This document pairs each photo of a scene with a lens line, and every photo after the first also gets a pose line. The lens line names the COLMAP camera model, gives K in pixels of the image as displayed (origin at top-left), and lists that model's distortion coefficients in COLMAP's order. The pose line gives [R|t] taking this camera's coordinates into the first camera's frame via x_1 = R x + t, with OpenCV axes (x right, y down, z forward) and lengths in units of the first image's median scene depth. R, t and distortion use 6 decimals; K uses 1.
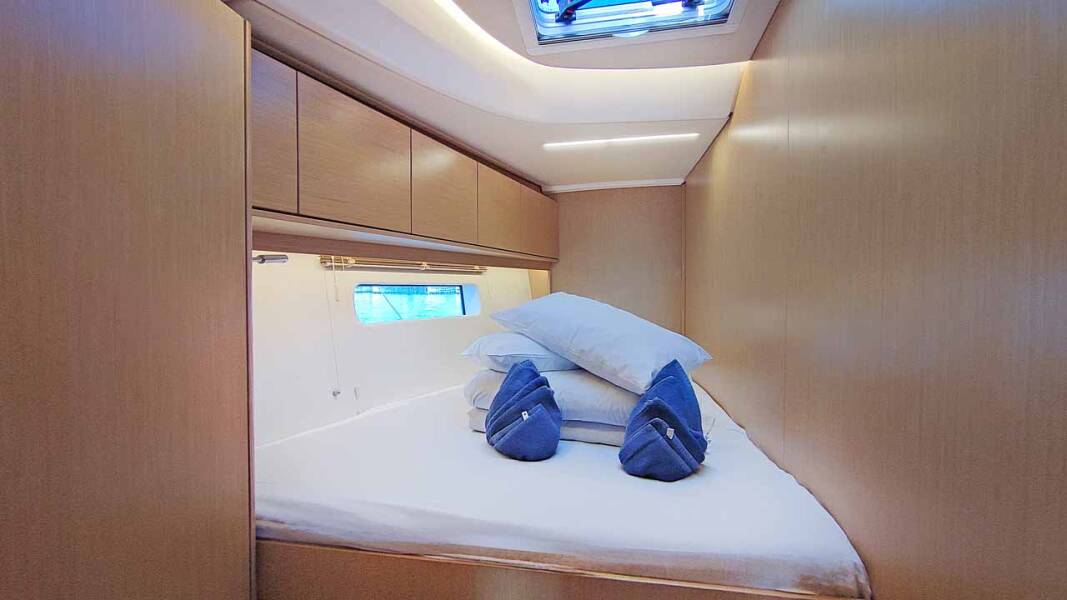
lens RADIAL K [[481.0, 0, 533.5], [0, 481.0, 300.0], [0, 0, 1]] dist [-0.019171, -0.000218]
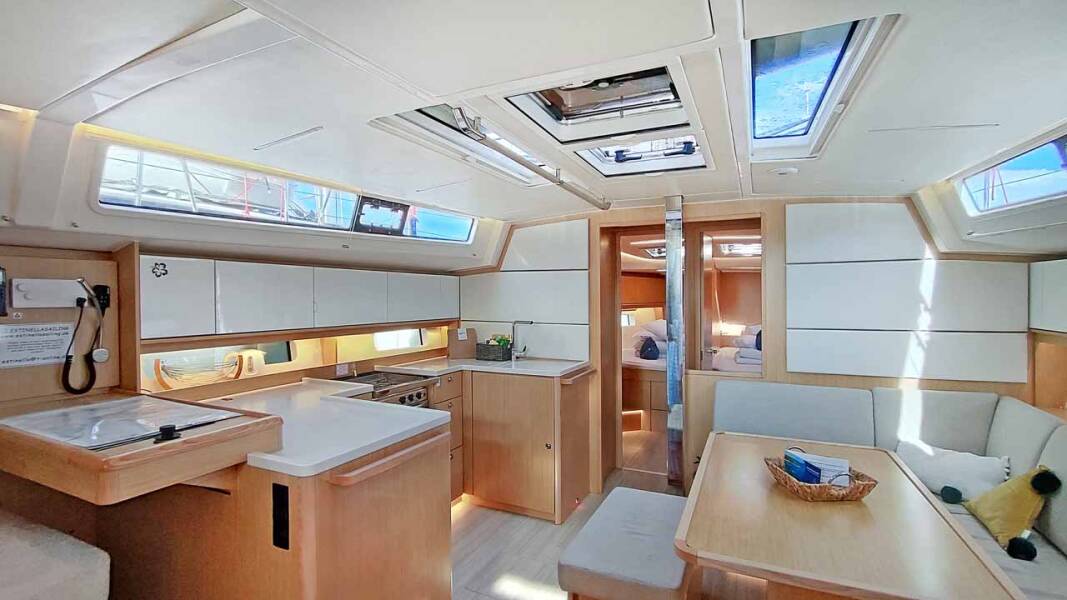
lens RADIAL K [[481.0, 0, 533.5], [0, 481.0, 300.0], [0, 0, 1]] dist [-0.019171, -0.000218]
pose [[0.962239, 0.001543, -0.272203, 0.147693], [-0.009861, 0.999525, -0.029194, -0.058360], [0.272028, 0.030776, 0.961797, -3.241029]]
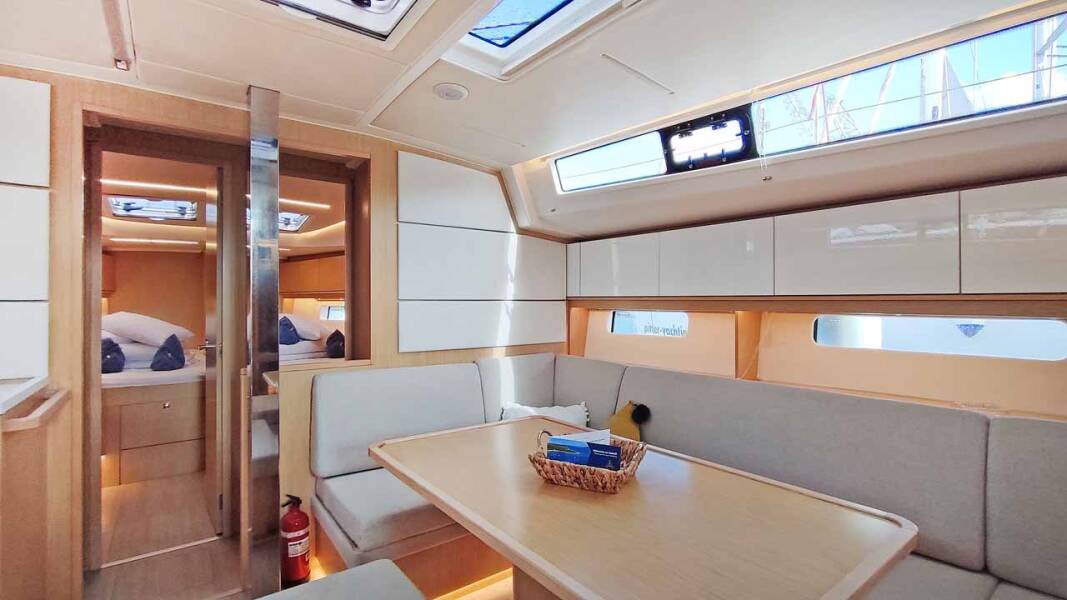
lens RADIAL K [[481.0, 0, 533.5], [0, 481.0, 300.0], [0, 0, 1]] dist [-0.019171, -0.000218]
pose [[0.695542, 0.002742, 0.718480, -0.254963], [0.025241, 0.999282, -0.028249, 0.052291], [-0.718042, 0.037783, 0.694973, -2.473480]]
